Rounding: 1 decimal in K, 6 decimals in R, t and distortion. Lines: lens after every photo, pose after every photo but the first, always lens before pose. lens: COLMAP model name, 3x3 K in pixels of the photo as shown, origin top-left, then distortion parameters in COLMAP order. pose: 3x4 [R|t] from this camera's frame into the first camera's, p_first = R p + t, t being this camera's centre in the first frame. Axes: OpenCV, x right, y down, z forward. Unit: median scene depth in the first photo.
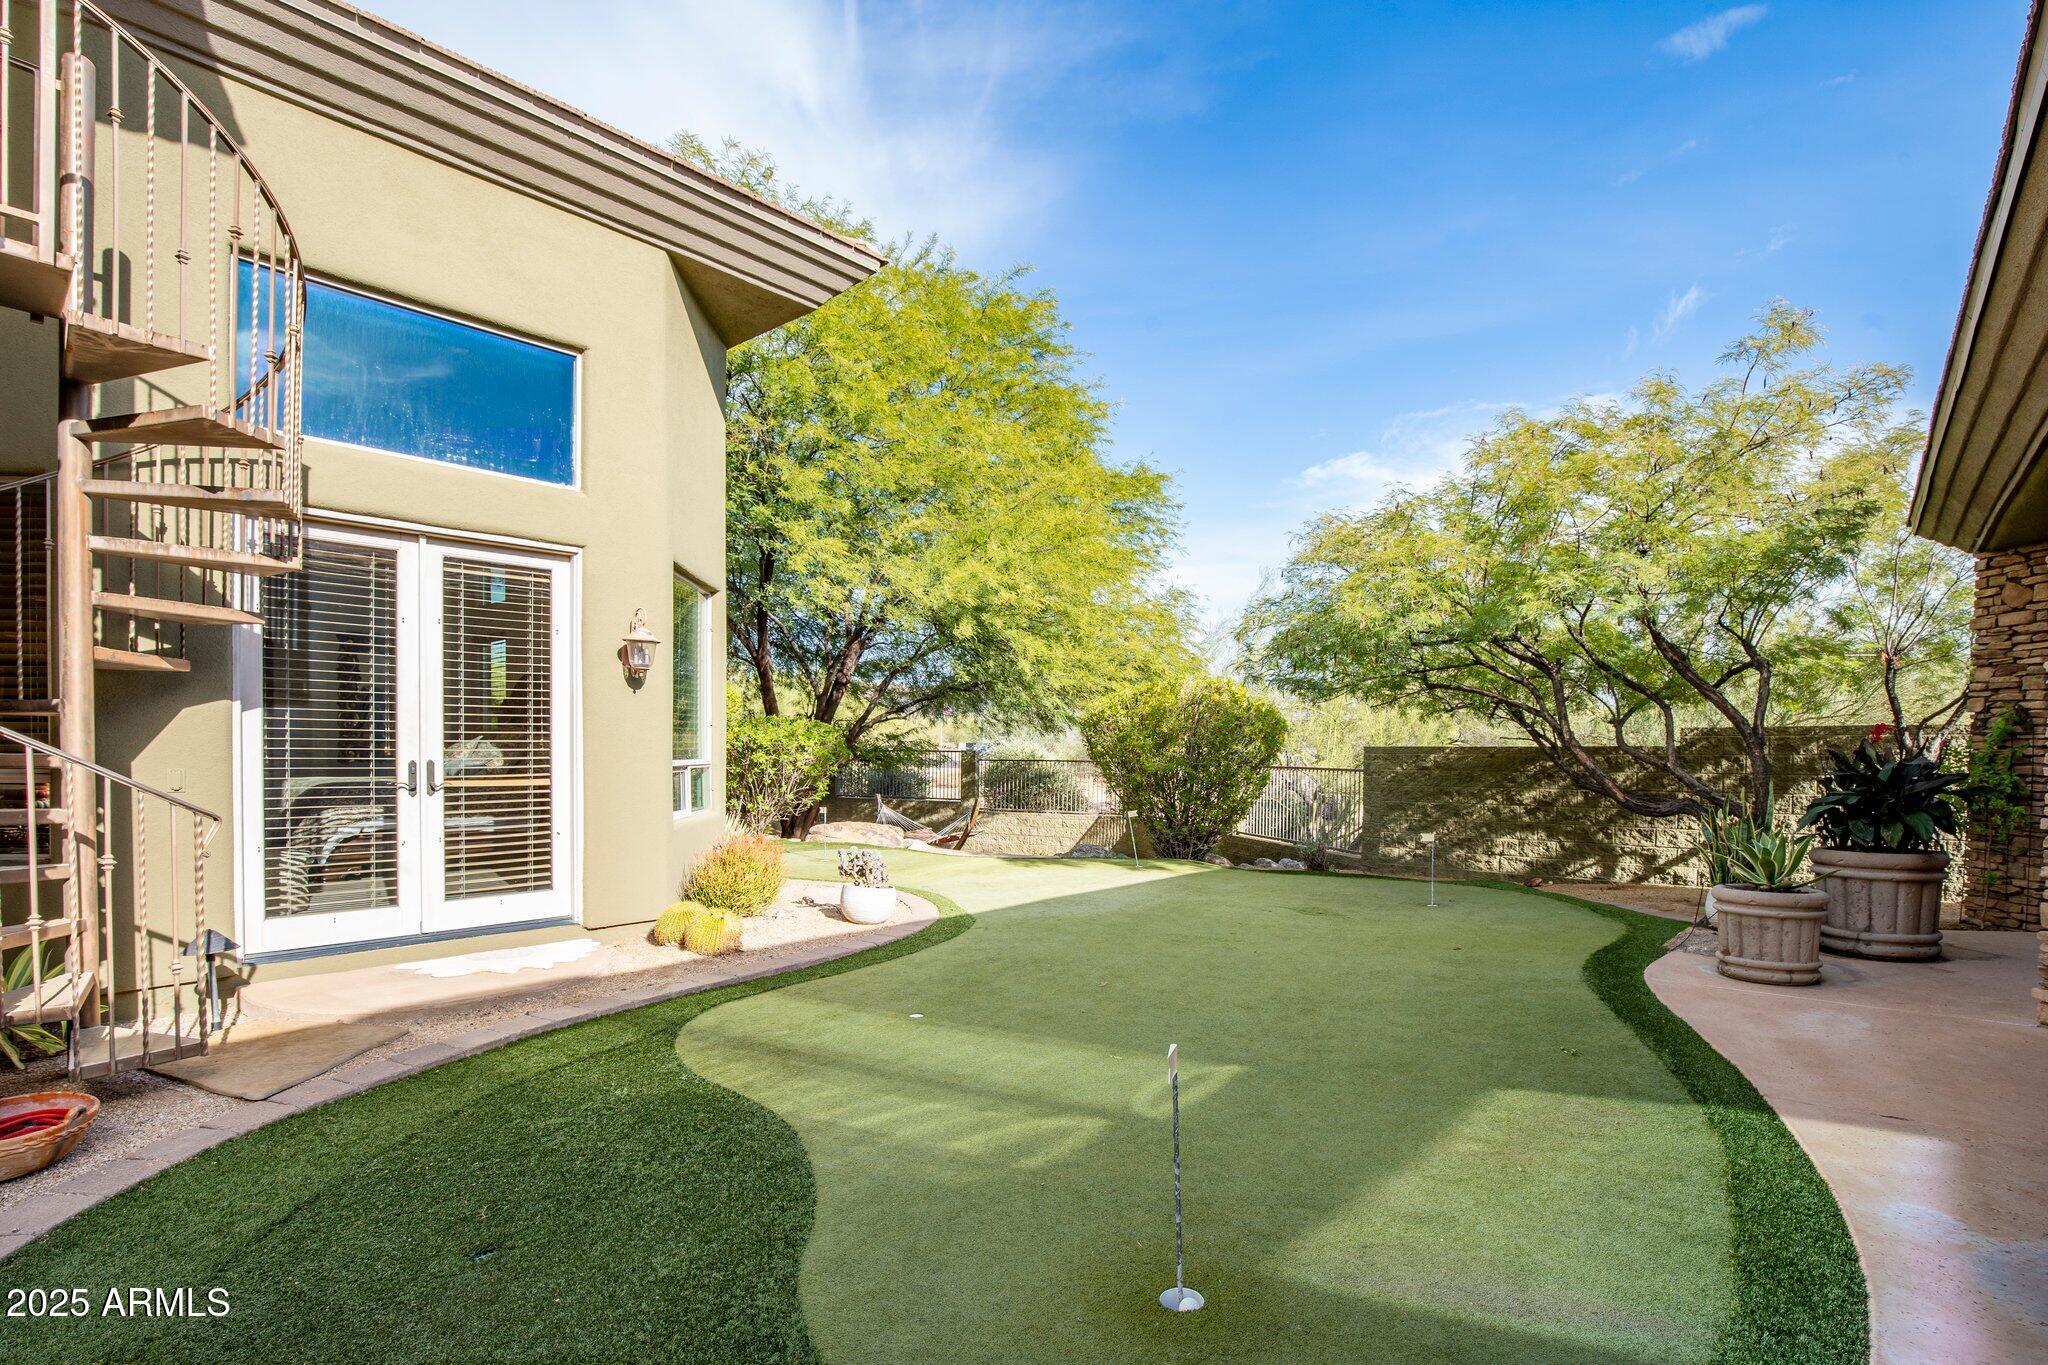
lens RADIAL K [[966.0, 0, 1083.3], [0, 966.0, 757.7], [0, 0, 1]] dist [-0.027698, 0.000090]
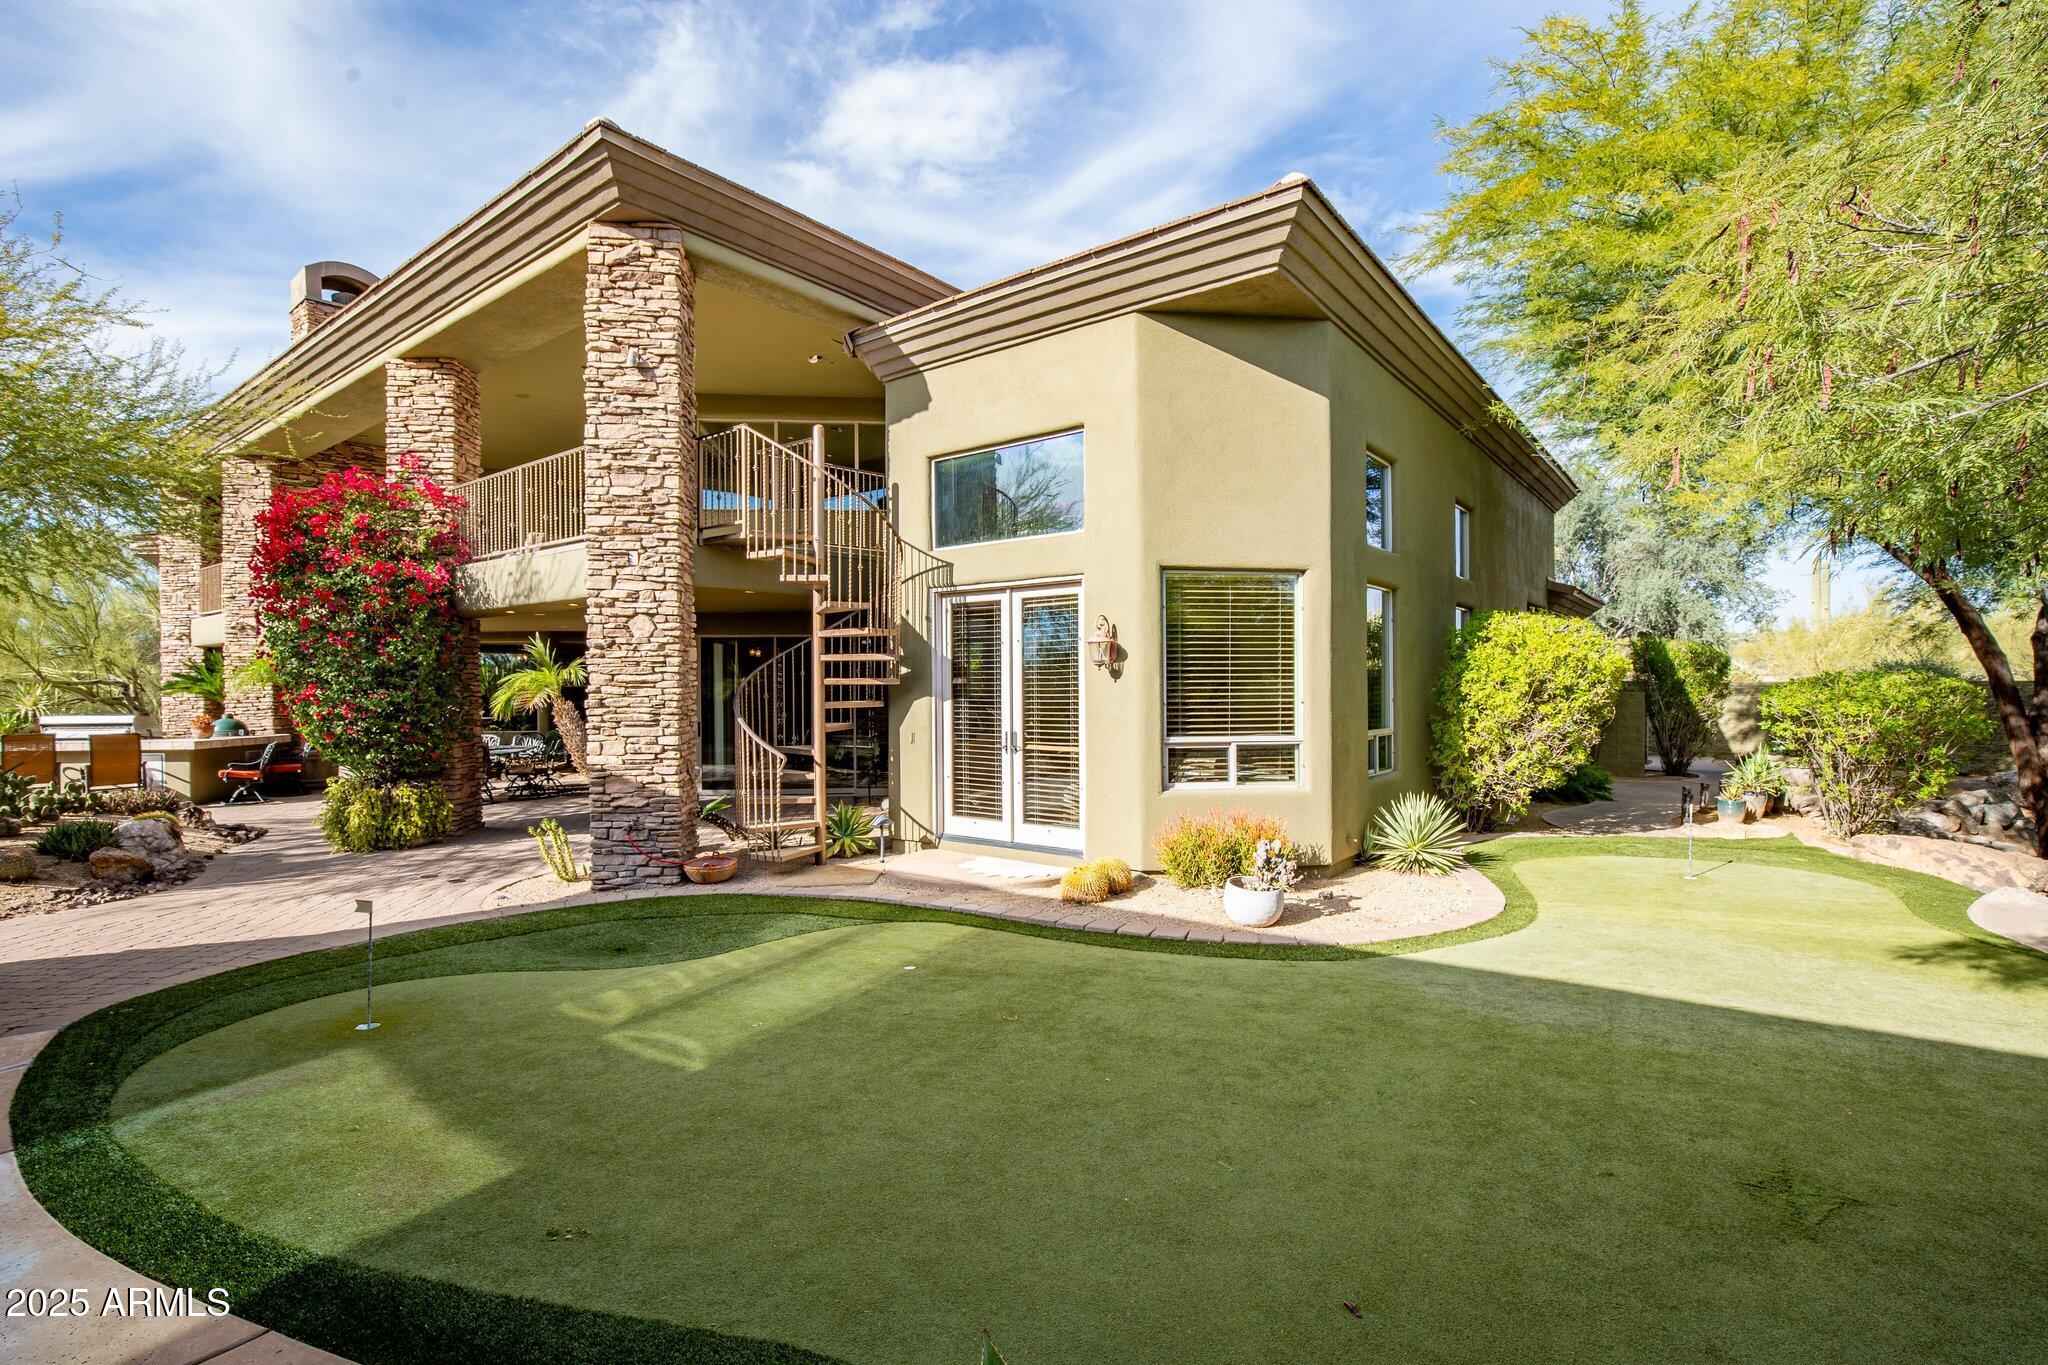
lens RADIAL K [[966.0, 0, 1027.1], [0, 966.0, 676.0], [0, 0, 1]] dist [-0.027698, 0.000090]
pose [[0.025551, -0.013905, -0.999577, 0.930122], [-0.006816, 0.999878, -0.014084, -0.067876], [0.999650, 0.007173, 0.025453, 1.021137]]
